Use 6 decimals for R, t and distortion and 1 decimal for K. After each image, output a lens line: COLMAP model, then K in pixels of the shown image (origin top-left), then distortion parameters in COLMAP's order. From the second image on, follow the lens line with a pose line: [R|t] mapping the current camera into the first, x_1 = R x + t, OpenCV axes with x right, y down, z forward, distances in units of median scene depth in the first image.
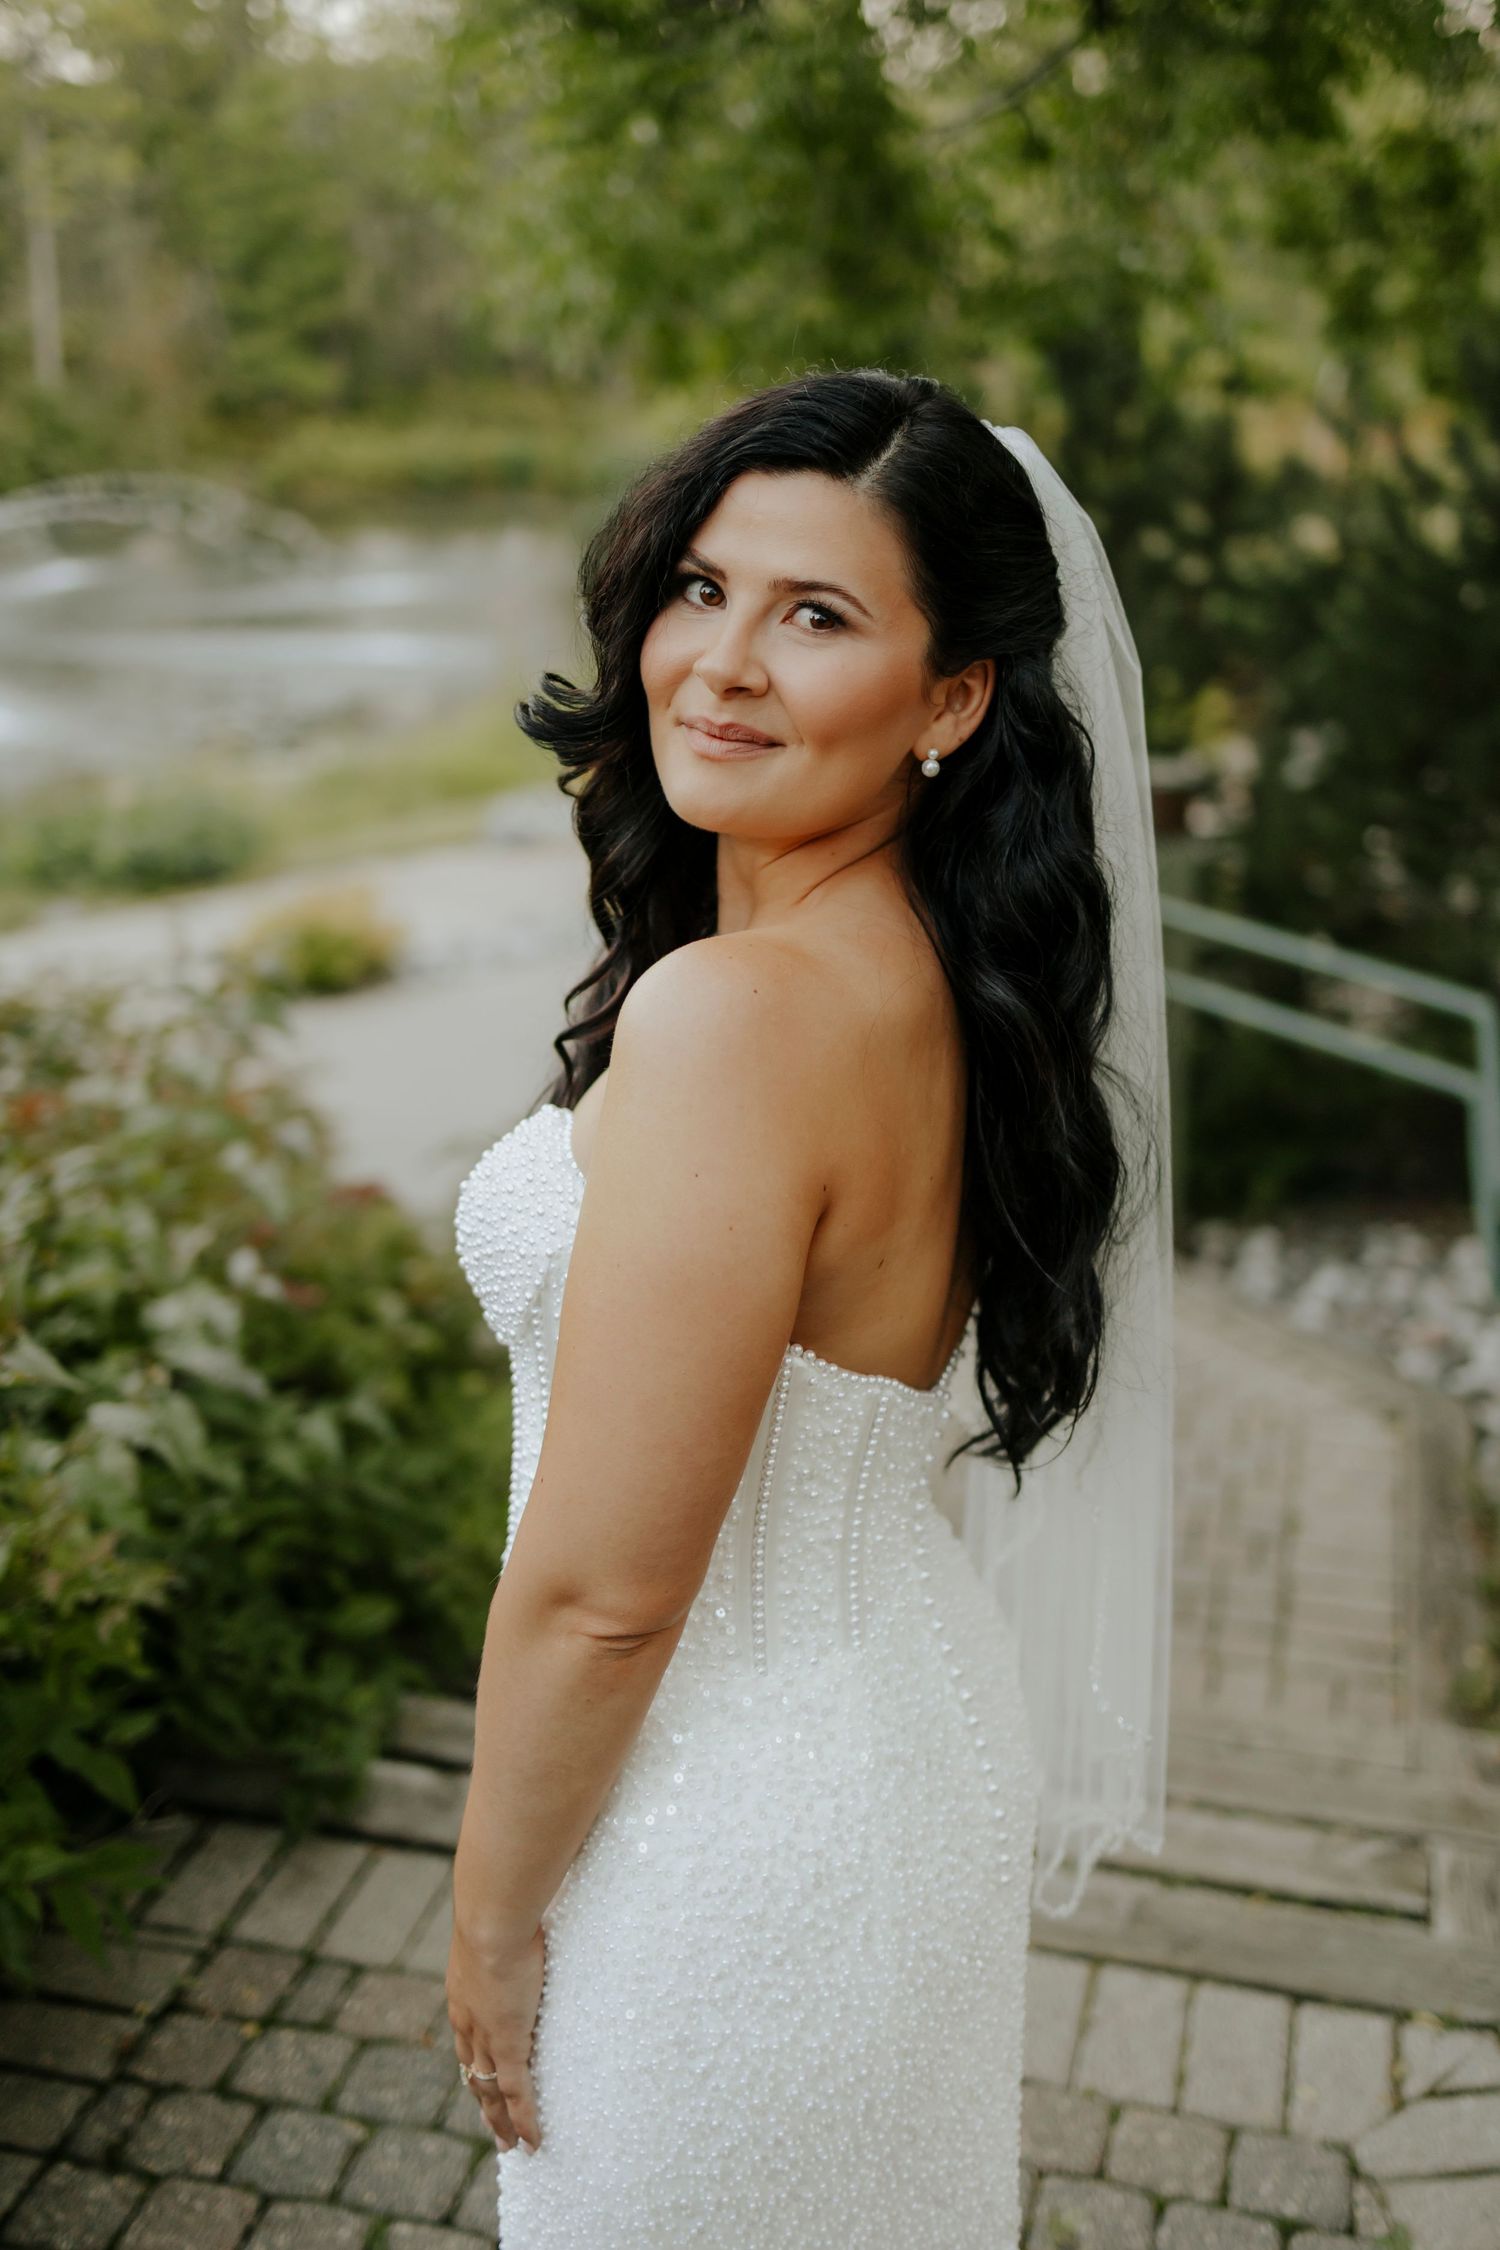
lens RADIAL K [[2379.4, 0, 744.3], [0, 2379.4, 999.4], [0, 0, 1]] dist [0.011499, 0.020780]
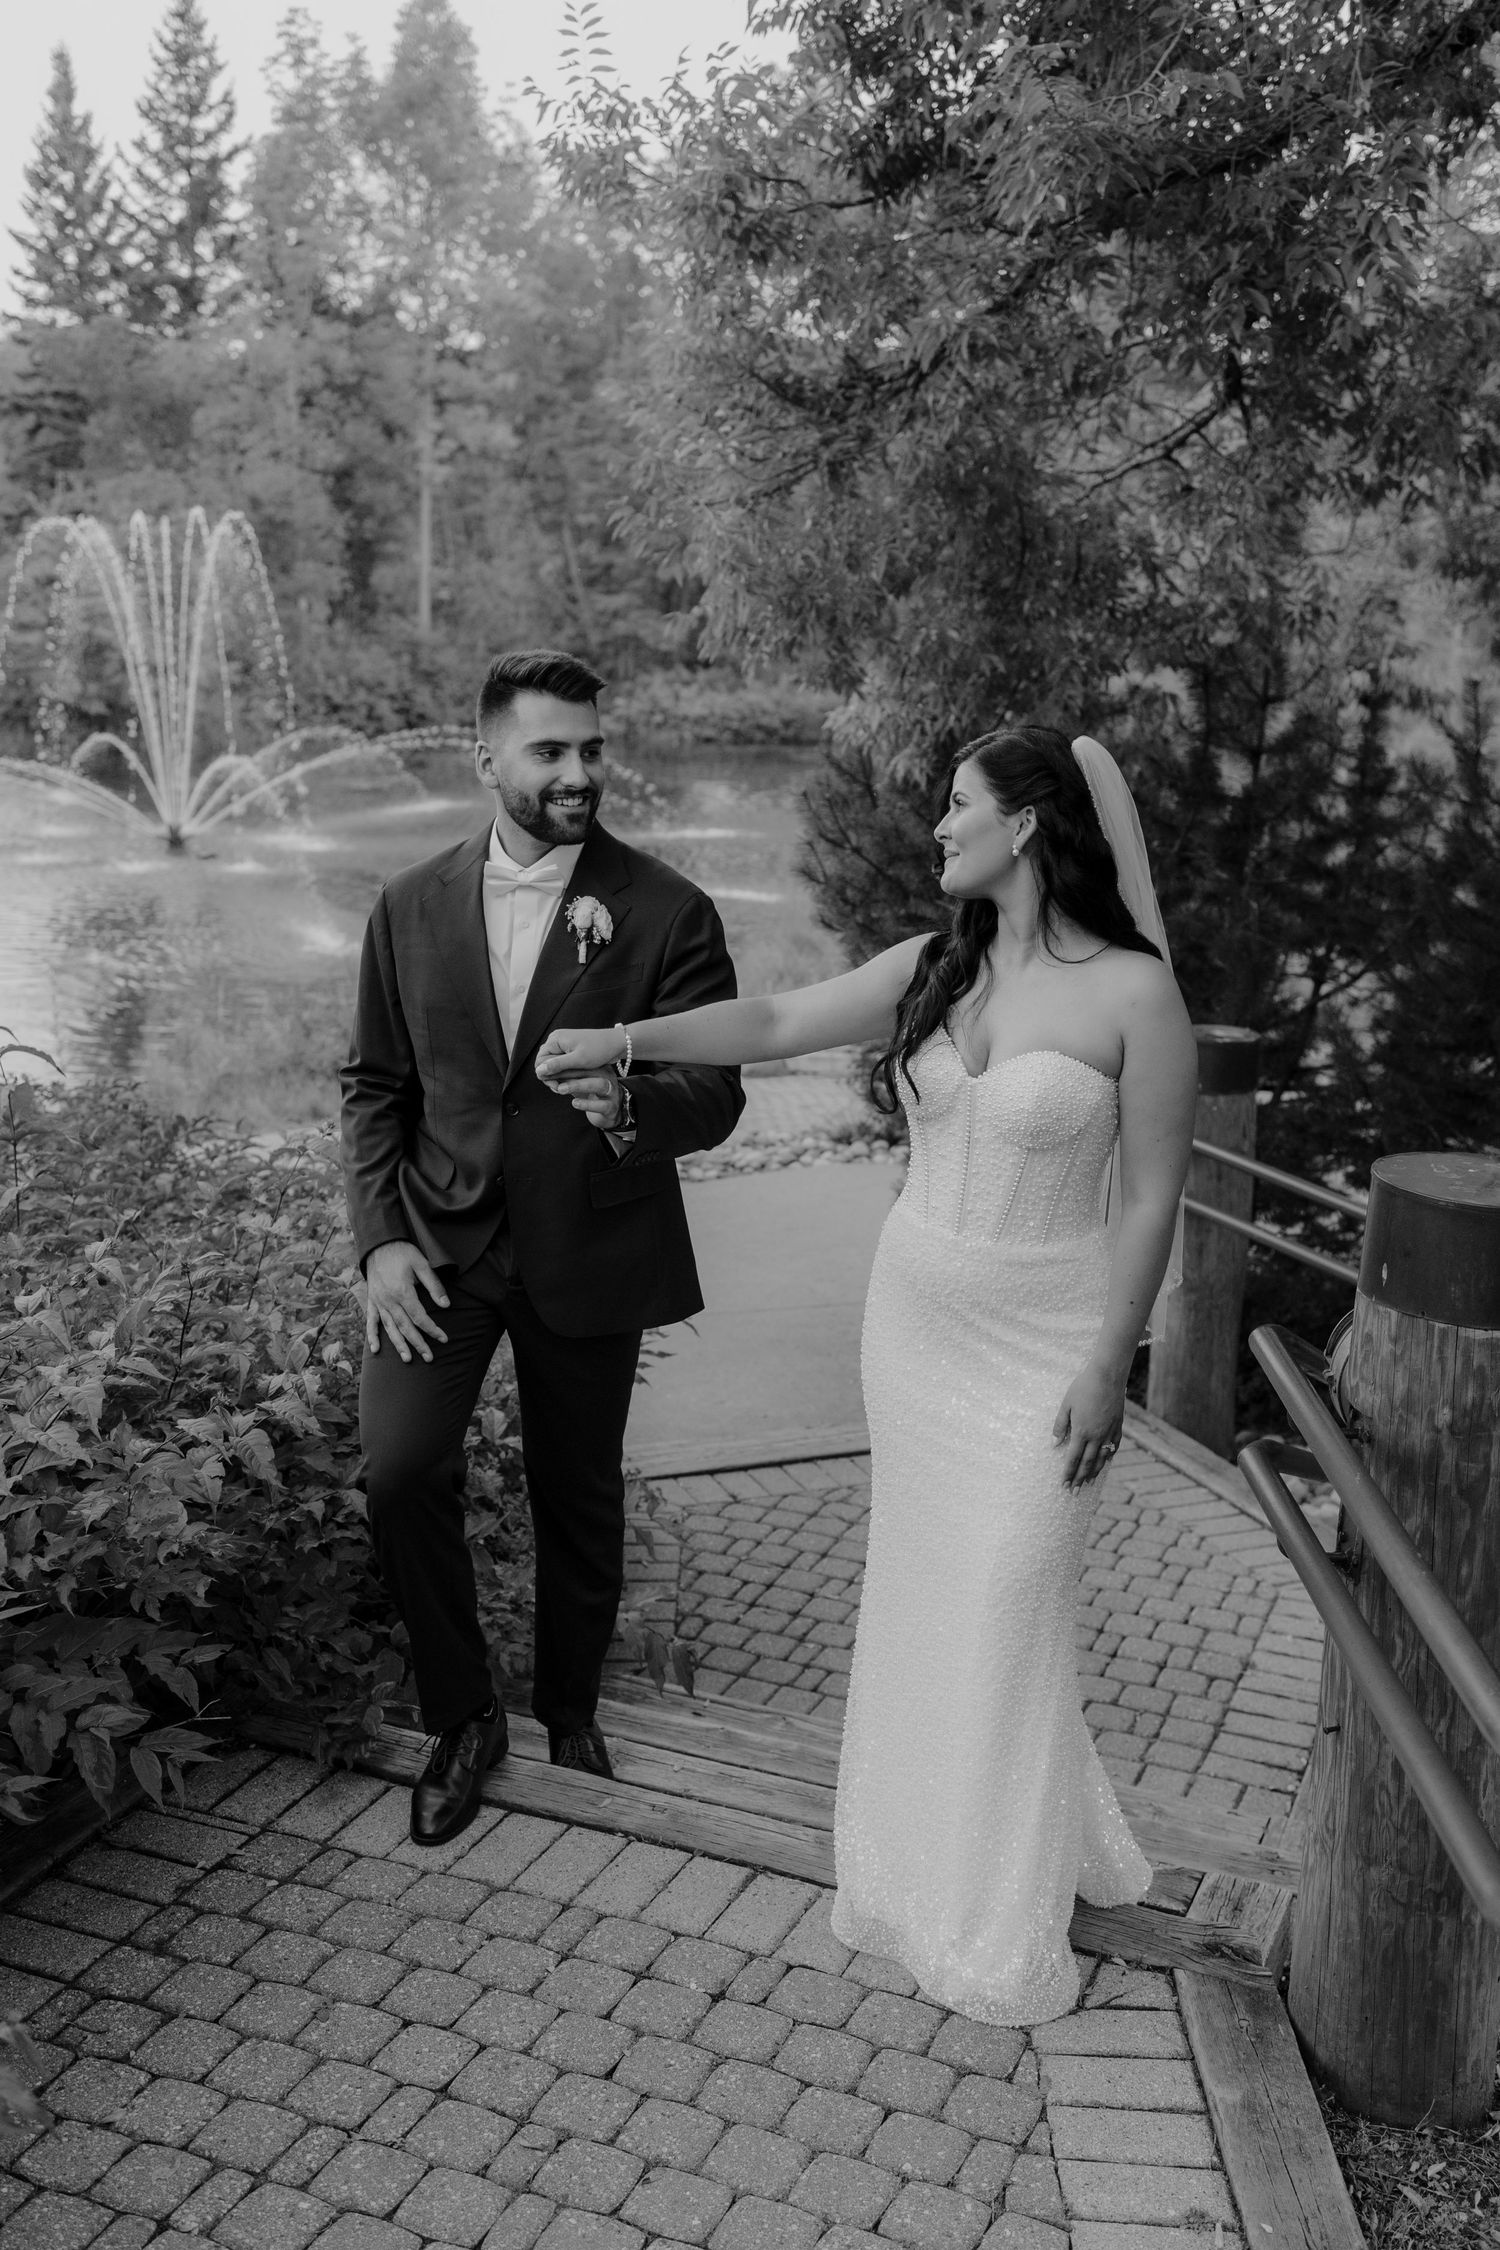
lens RADIAL K [[2294.3, 0, 805.1], [0, 2294.3, 1123.3], [0, 0, 1]] dist [0.015131, 0.018342]
pose [[0.992094, 0.060382, -0.110013, 0.172114], [-0.065339, 0.996978, -0.042017, 0.016792], [0.107144, 0.048873, 0.993042, -0.253153]]
